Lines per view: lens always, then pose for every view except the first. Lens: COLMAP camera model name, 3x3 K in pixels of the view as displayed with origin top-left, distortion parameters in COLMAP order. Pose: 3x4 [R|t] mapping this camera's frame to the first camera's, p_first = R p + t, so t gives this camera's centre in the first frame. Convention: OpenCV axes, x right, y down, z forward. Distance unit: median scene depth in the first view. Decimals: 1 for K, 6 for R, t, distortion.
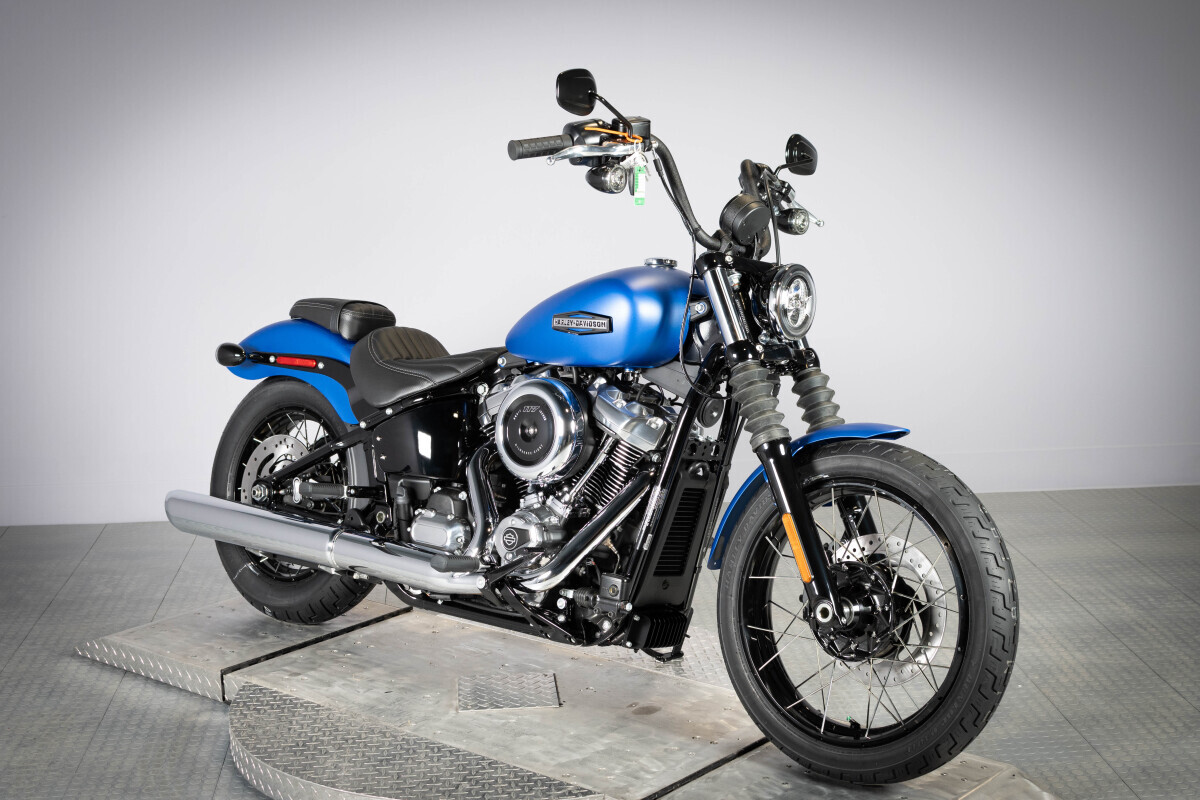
lens RADIAL K [[1918.4, 0, 600.0], [0, 1918.4, 400.0], [0, 0, 1]] dist [0.007742, -0.007439]
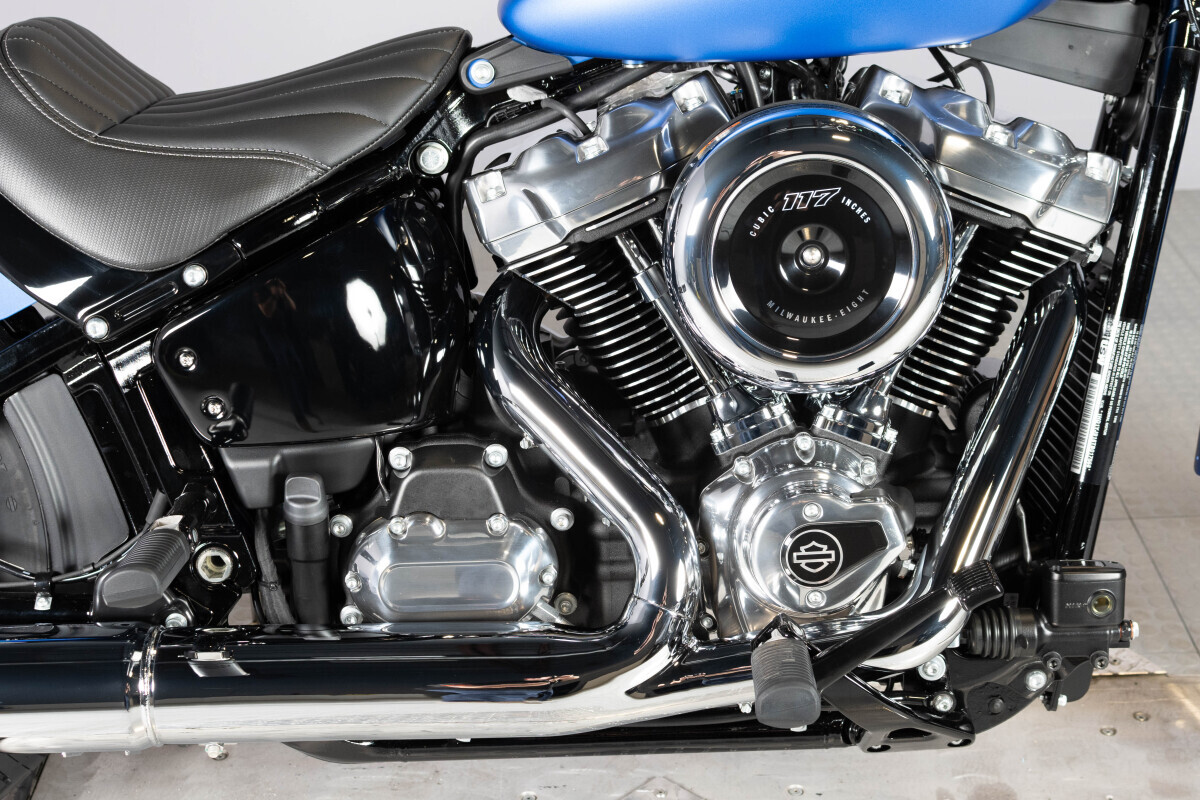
lens RADIAL K [[1971.8, 0, 625.8], [0, 1971.8, 341.6], [0, 0, 1]] dist [0.008042, -0.118550]
pose [[0.753497, -0.265567, 0.601429, -0.263181], [0.130159, 0.956938, 0.259476, -0.063261], [-0.644438, -0.117233, 0.755616, 0.669282]]
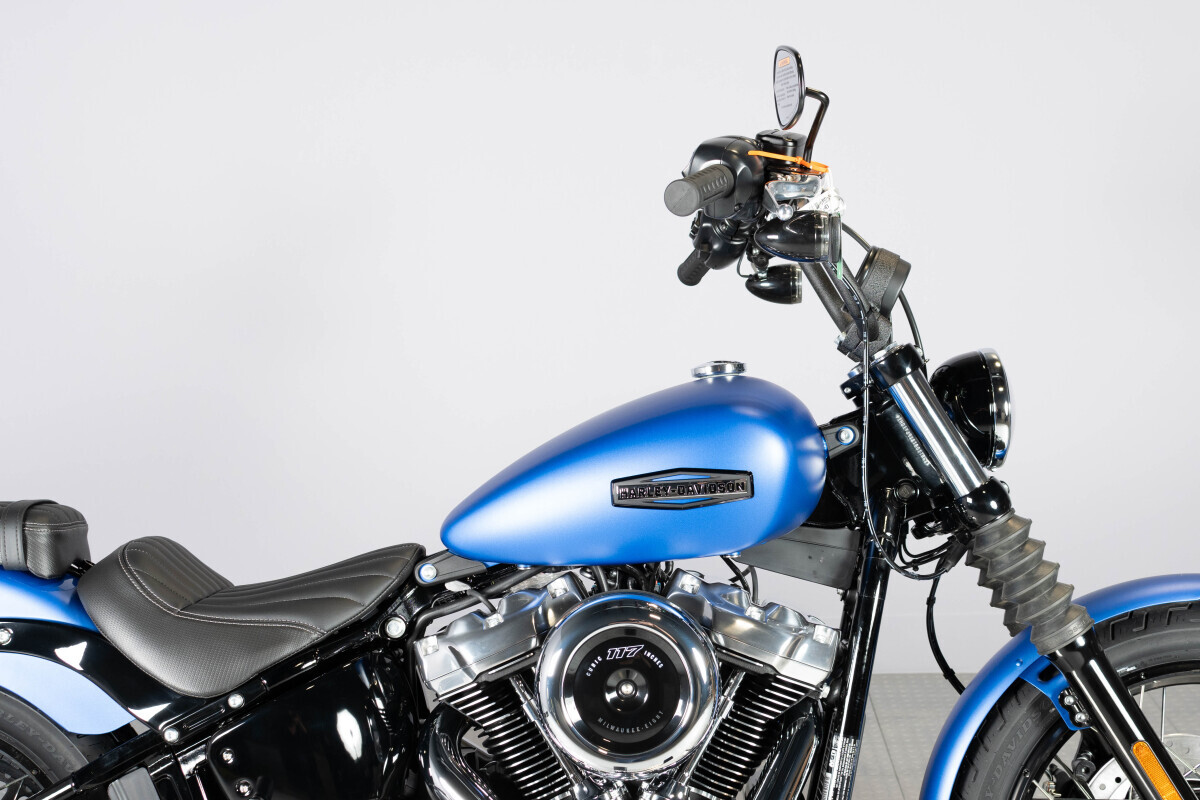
lens RADIAL K [[1868.6, 0, 622.1], [0, 1868.6, 397.2], [0, 0, 1]] dist [-0.001948, -0.024438]
pose [[0.777697, -0.118255, 0.617416, -0.333019], [0.131349, 0.991037, 0.024368, -0.075337], [-0.614764, 0.062146, 0.786259, 0.507710]]
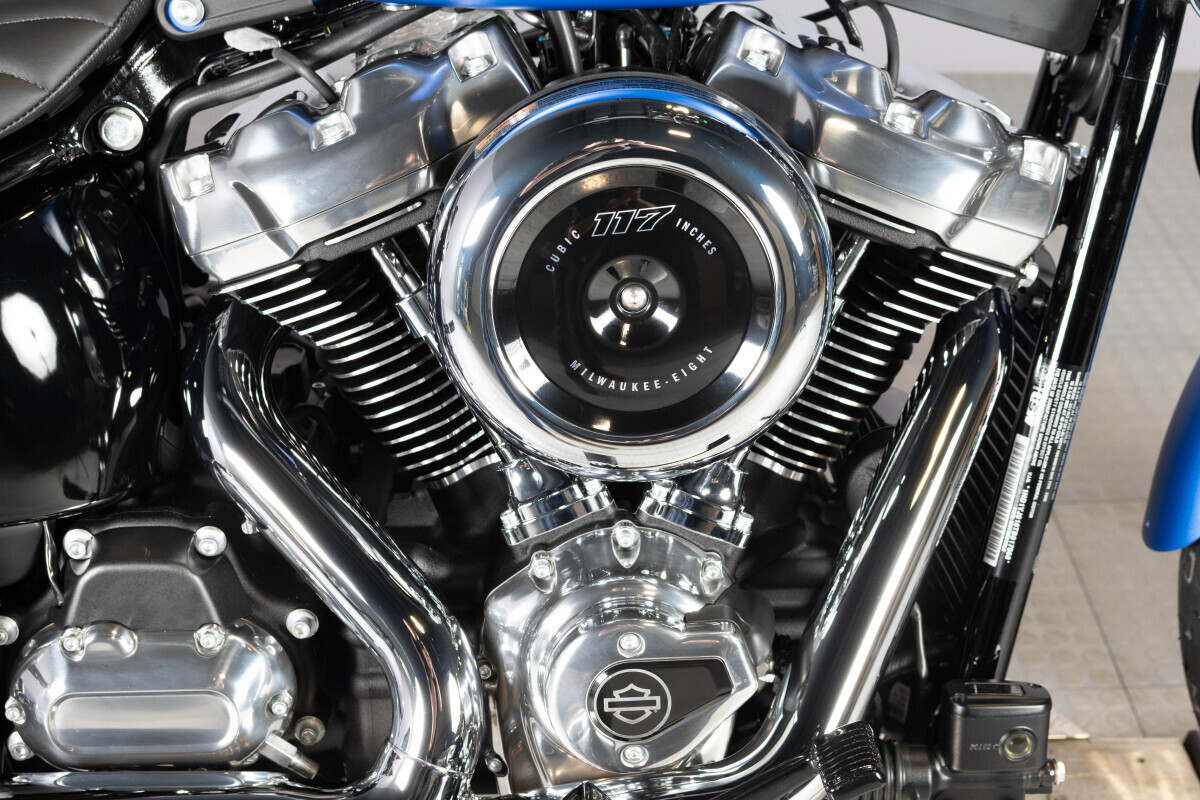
lens RADIAL K [[1959.7, 0, 600.0], [0, 1959.7, 400.0], [0, 0, 1]] dist [-0.002733, 0.081862]
pose [[0.737461, -0.333490, 0.587312, -0.178808], [0.108950, 0.916942, 0.383858, -0.065979], [-0.666544, -0.219093, 0.712543, 0.736328]]
